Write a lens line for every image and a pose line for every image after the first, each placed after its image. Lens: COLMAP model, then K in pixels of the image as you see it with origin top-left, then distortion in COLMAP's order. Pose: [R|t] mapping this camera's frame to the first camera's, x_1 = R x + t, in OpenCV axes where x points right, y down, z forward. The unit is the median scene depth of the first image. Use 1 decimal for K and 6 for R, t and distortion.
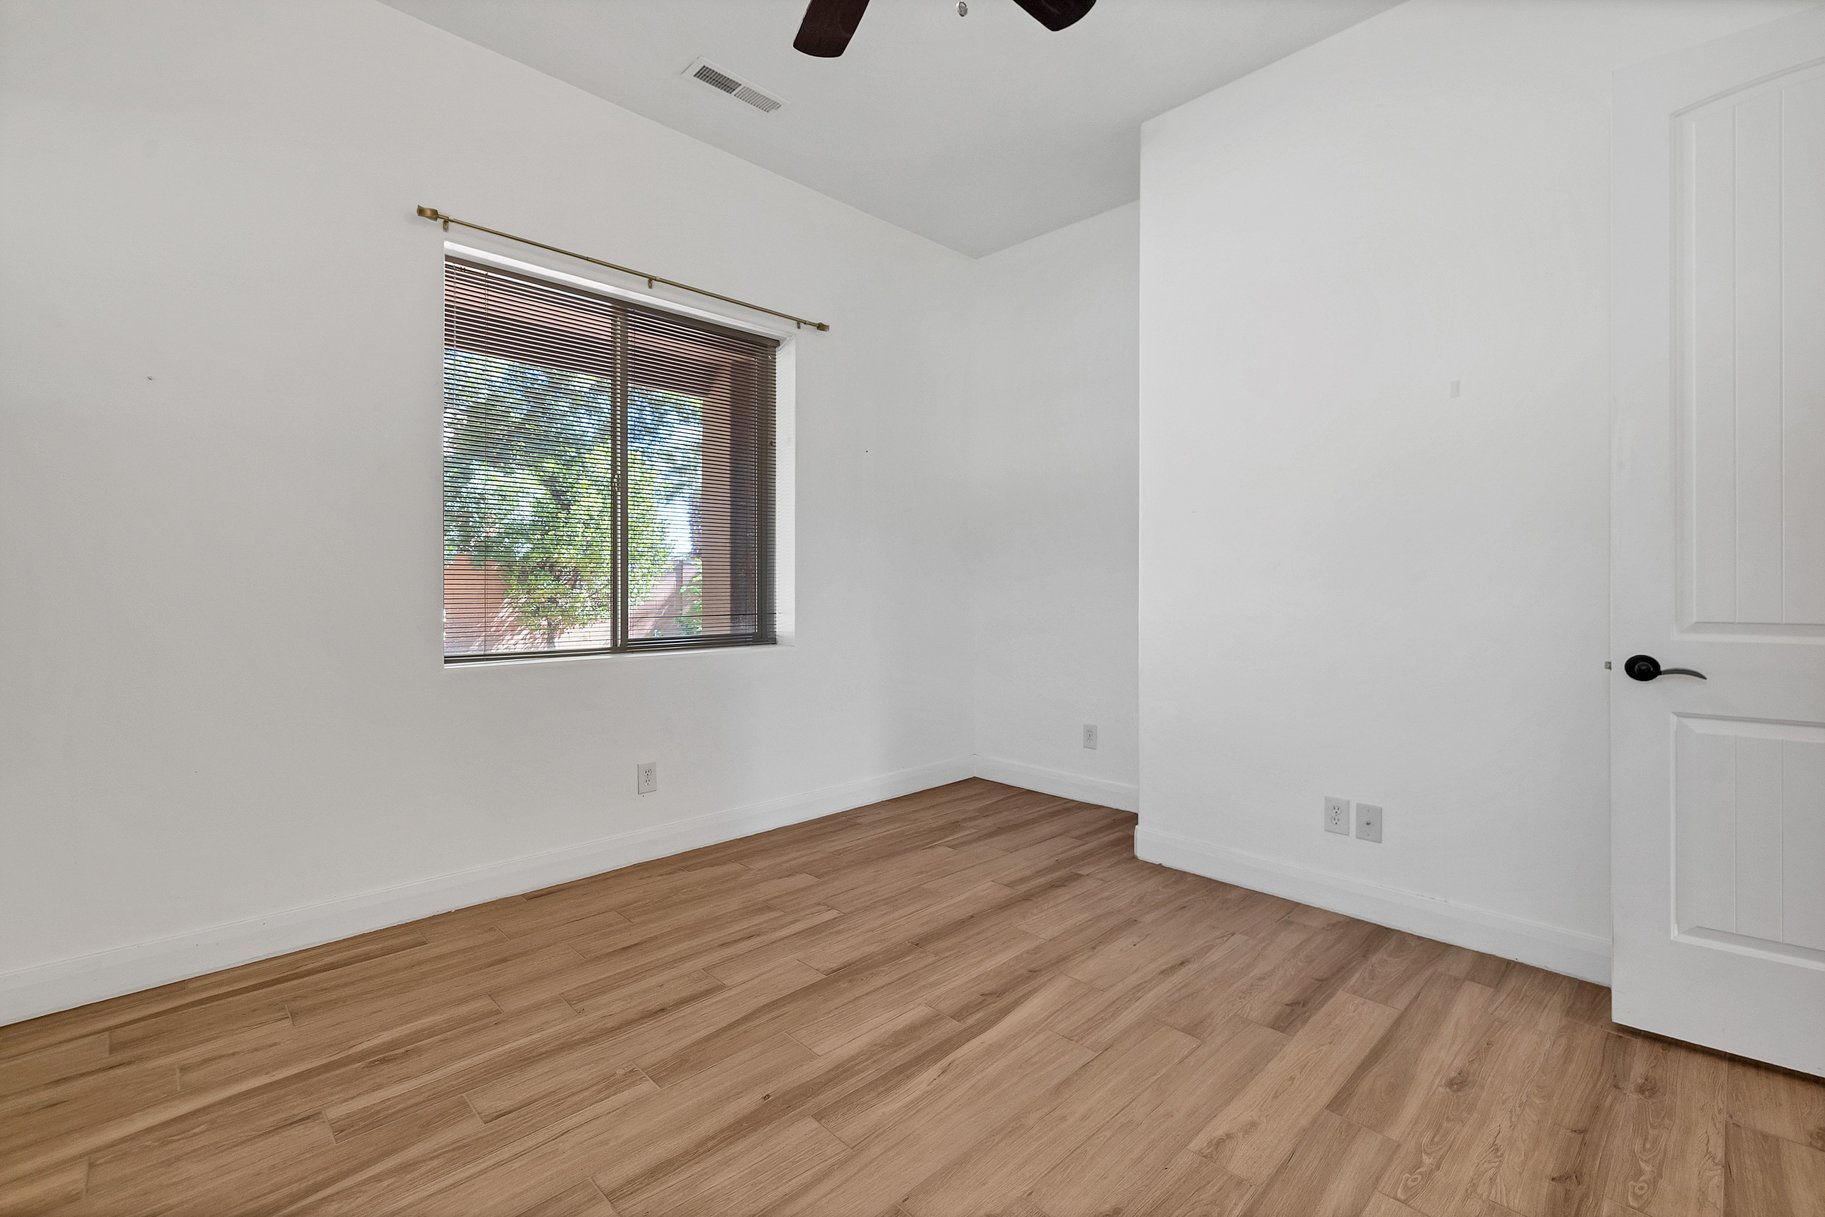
lens RADIAL K [[787.3, 0, 916.9], [0, 787.3, 587.7], [0, 0, 1]] dist [0.001436, 0.000469]
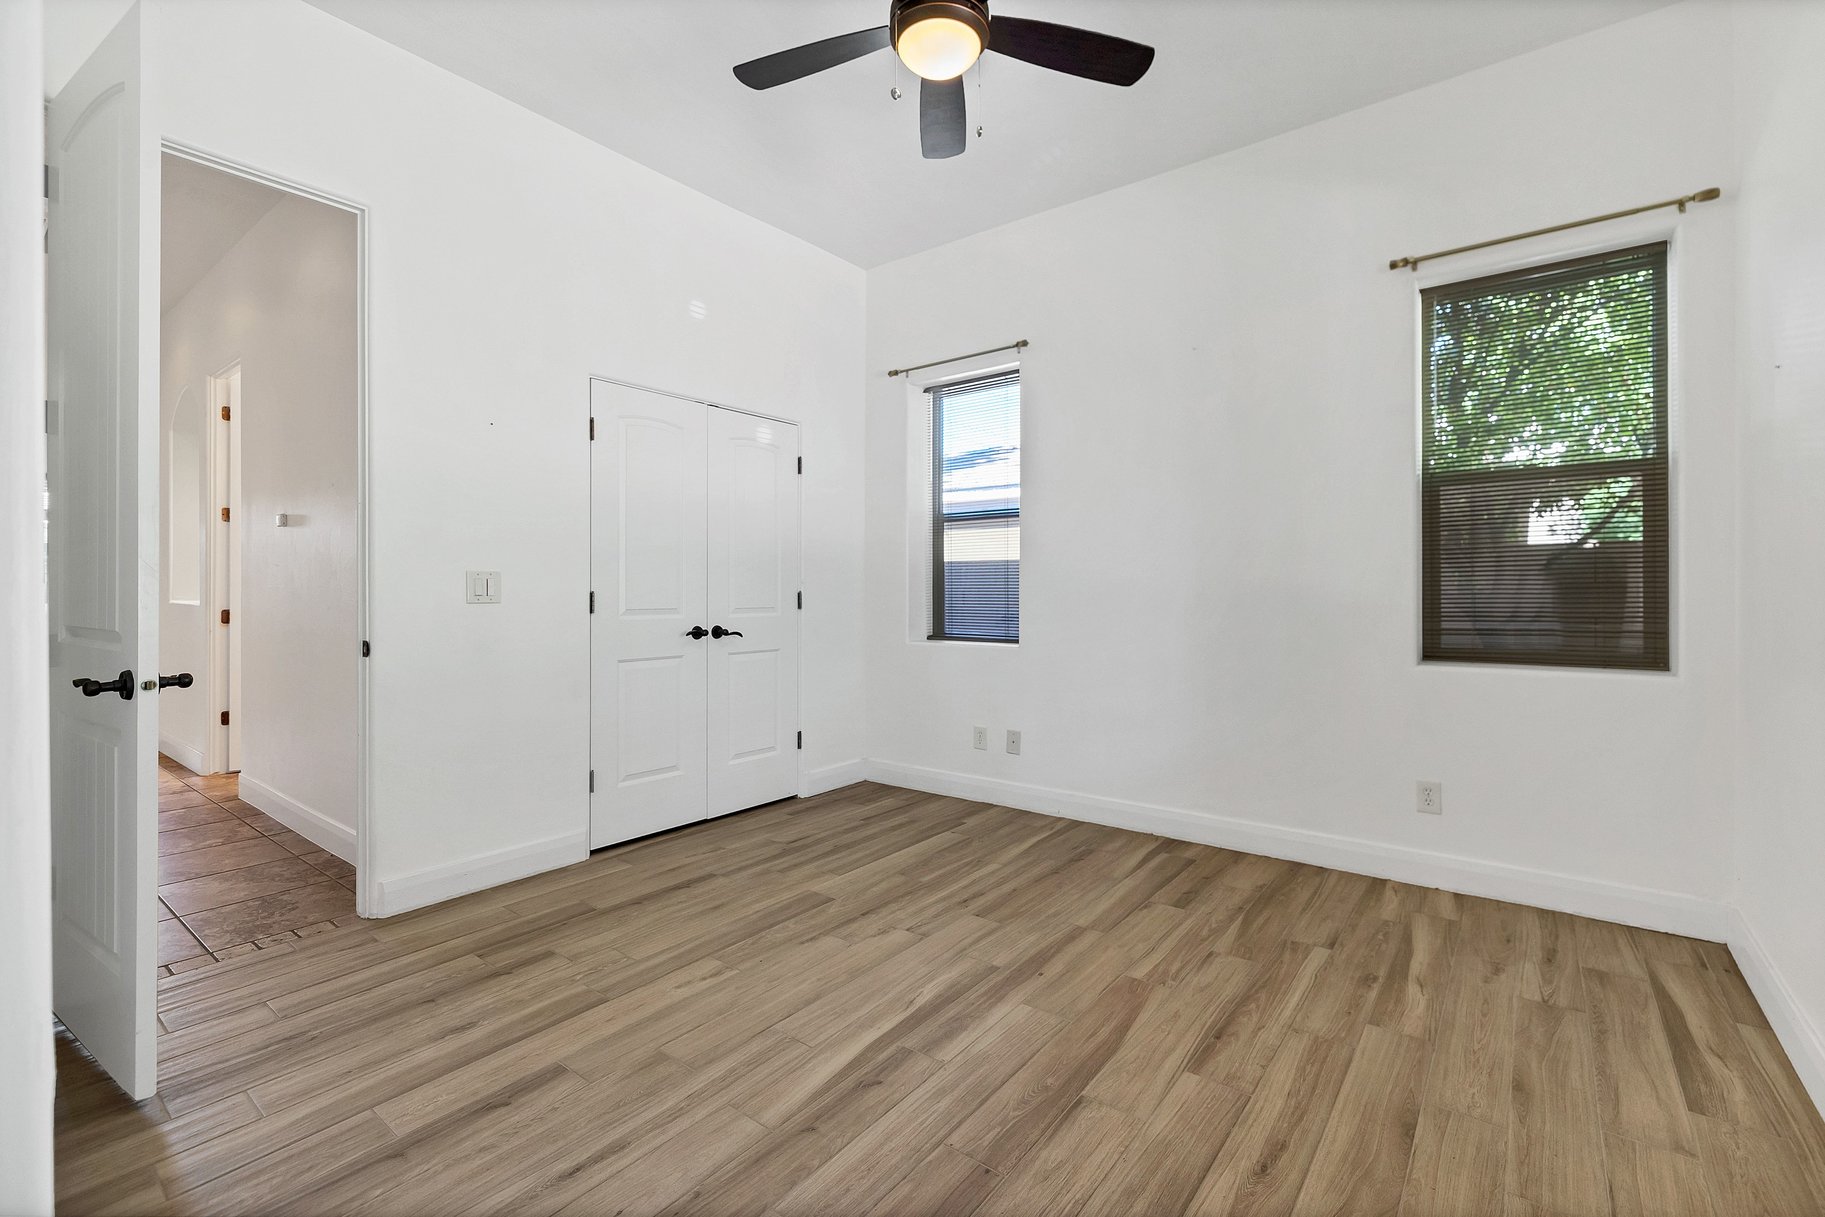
lens RADIAL K [[787.3, 0, 916.9], [0, 787.3, 587.7], [0, 0, 1]] dist [0.001436, 0.000469]
pose [[-0.990100, 0.002744, -0.140335, 0.176652], [0.002277, 0.999991, 0.003492, -0.008686], [0.140343, 0.003138, -0.990098, 2.017252]]
